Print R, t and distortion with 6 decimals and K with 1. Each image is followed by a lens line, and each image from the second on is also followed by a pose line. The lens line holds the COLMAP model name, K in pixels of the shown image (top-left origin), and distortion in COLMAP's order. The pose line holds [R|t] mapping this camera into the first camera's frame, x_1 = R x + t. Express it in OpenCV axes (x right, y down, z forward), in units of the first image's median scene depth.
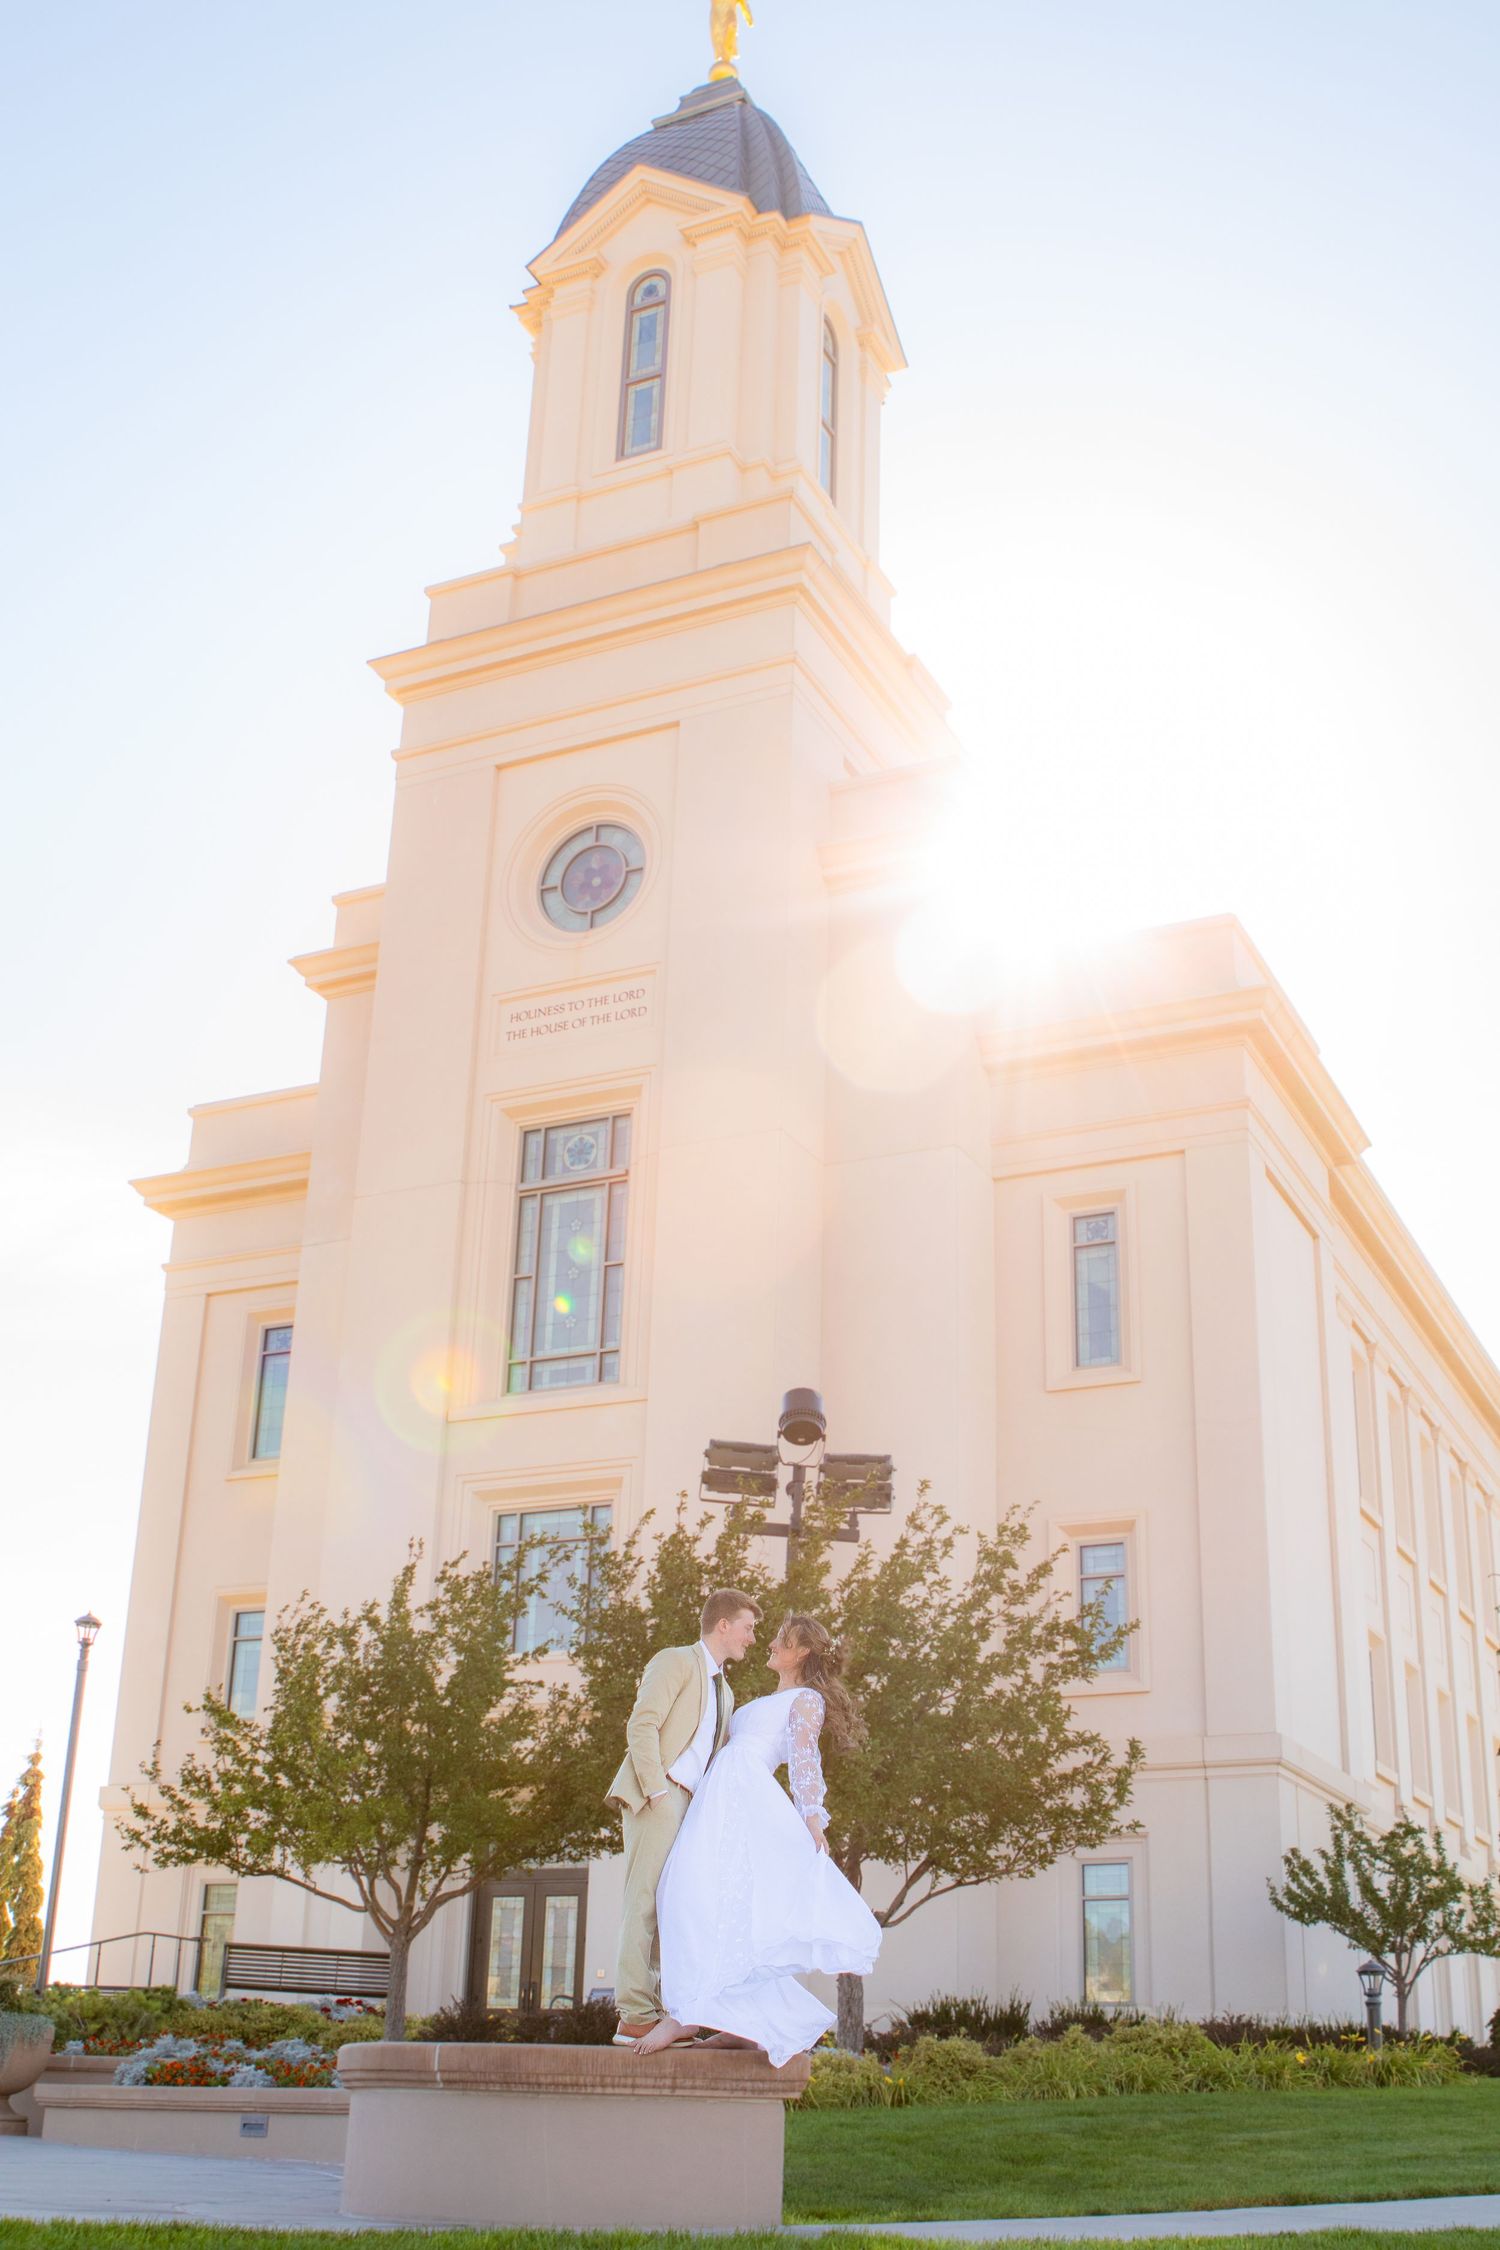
lens RADIAL K [[2547.1, 0, 750.0], [0, 2547.1, 1125.0], [0, 0, 1]] dist [-0.096478, 0.034907]
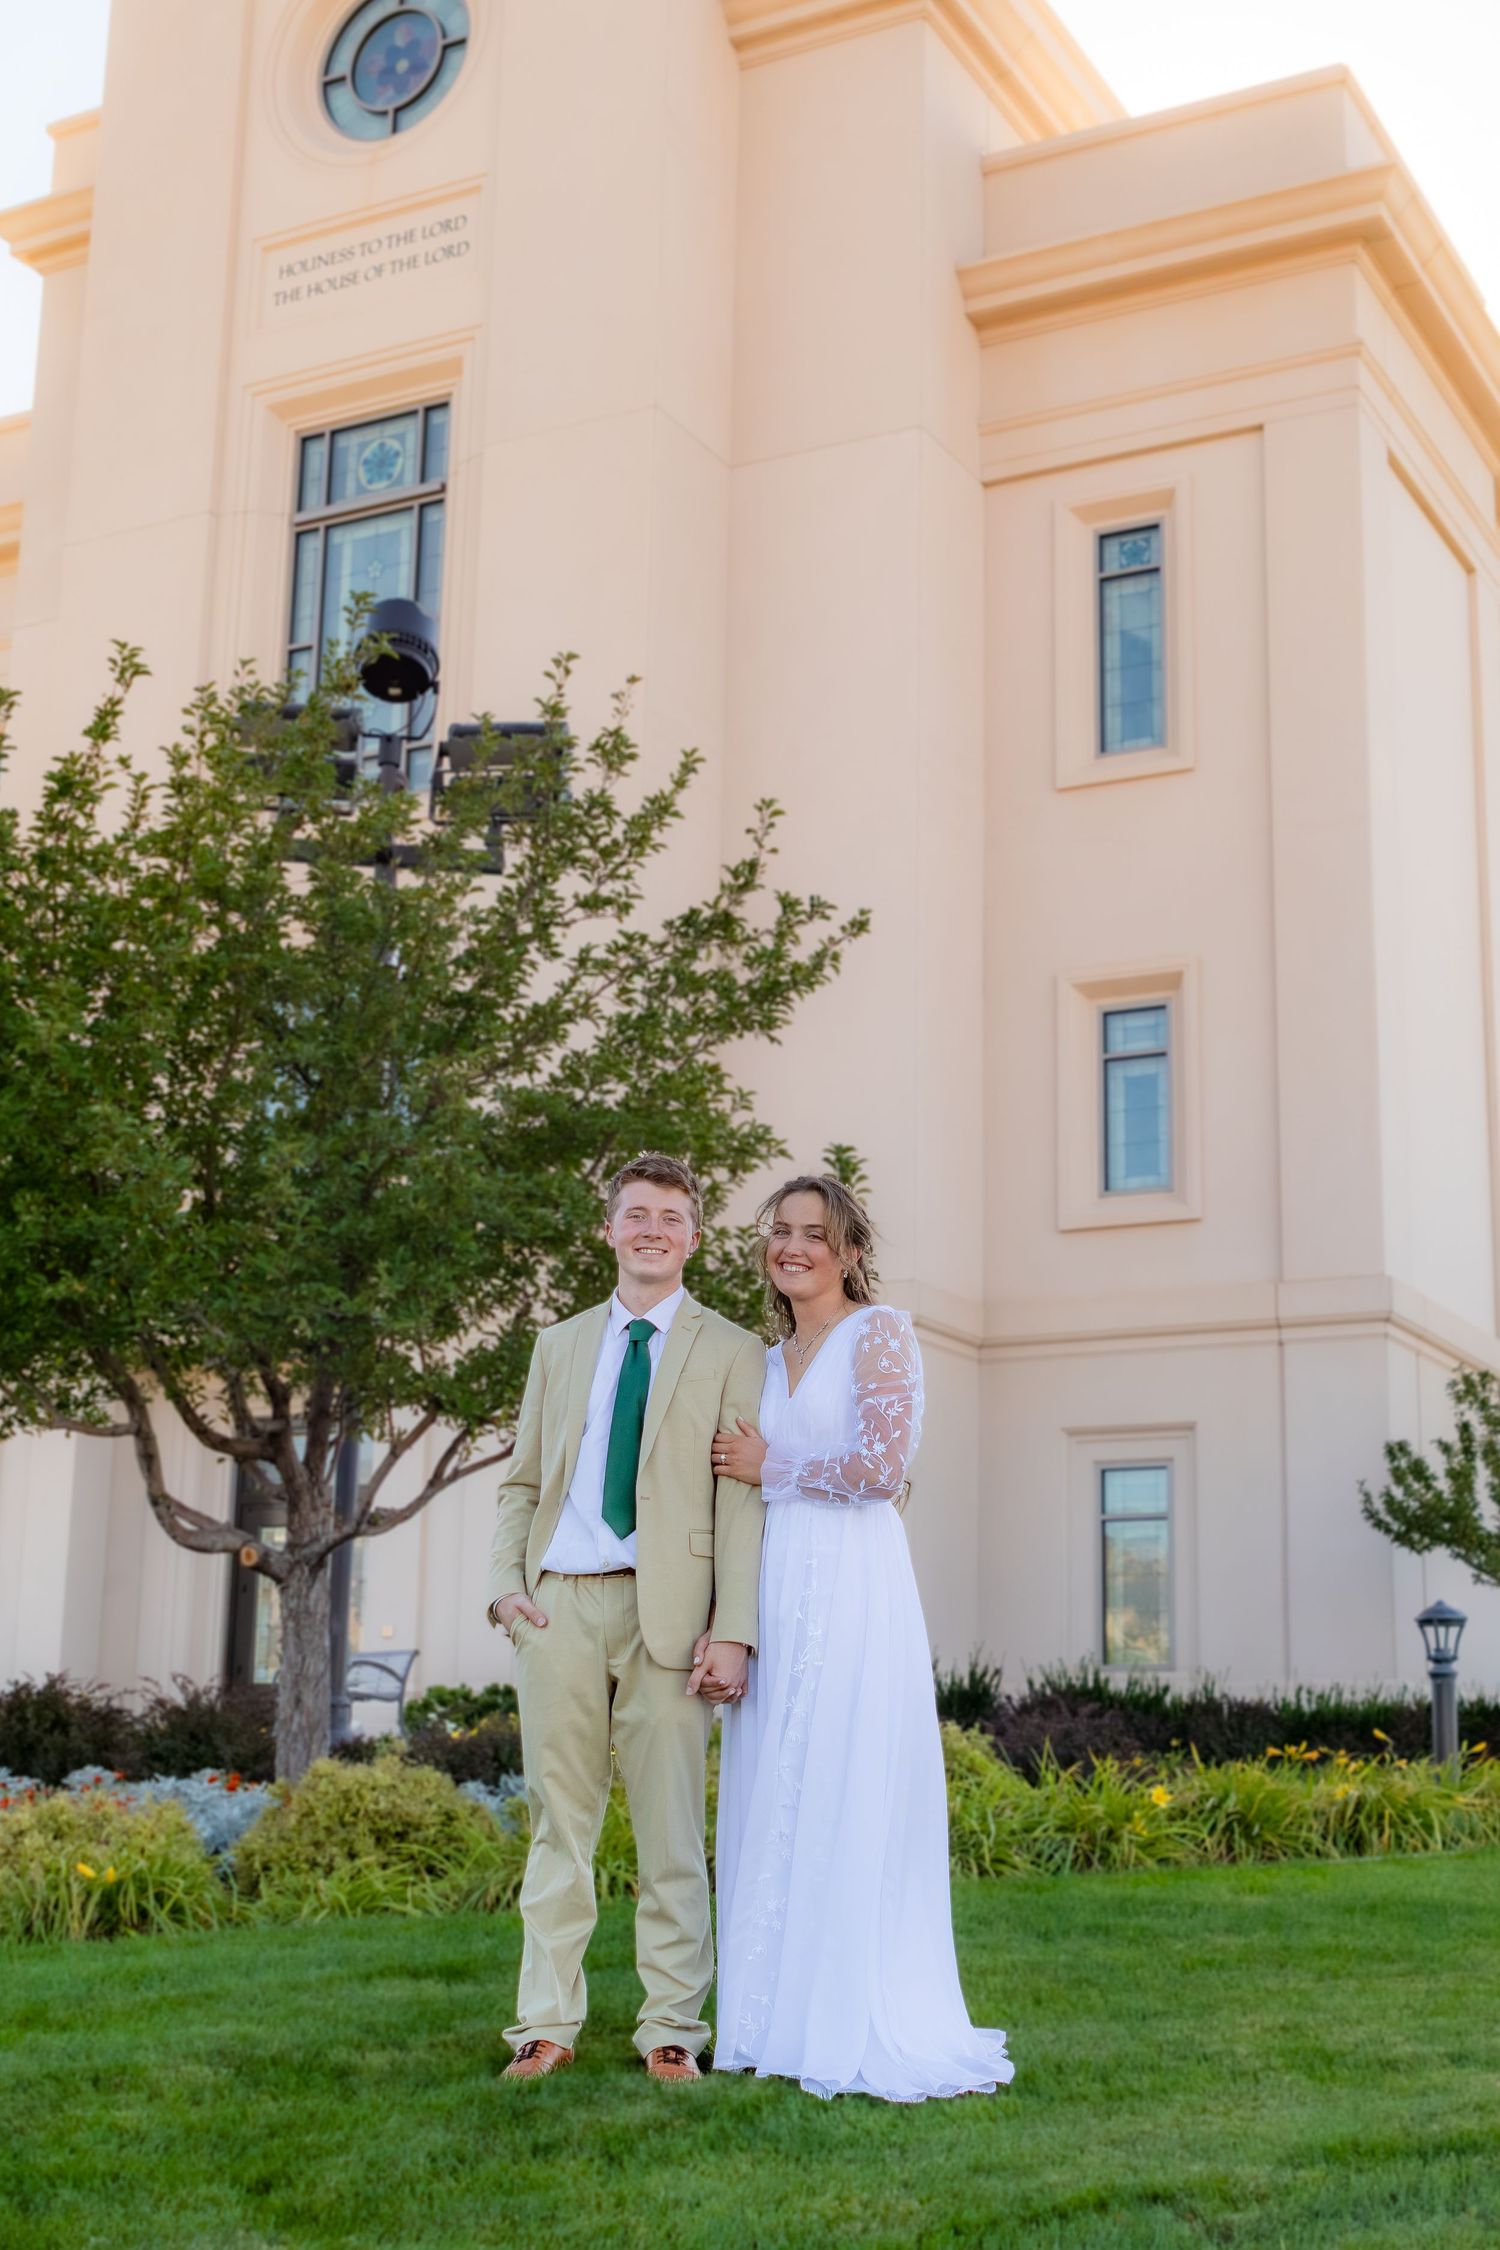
lens RADIAL K [[3053.0, 0, 750.0], [0, 3053.0, 1125.0], [0, 0, 1]] dist [-0.025321, 0.066073]
pose [[0.999036, -0.017558, -0.040242, 0.062430], [0.023810, 0.986739, 0.160562, 0.056883], [0.036889, -0.161365, 0.986205, 0.167595]]
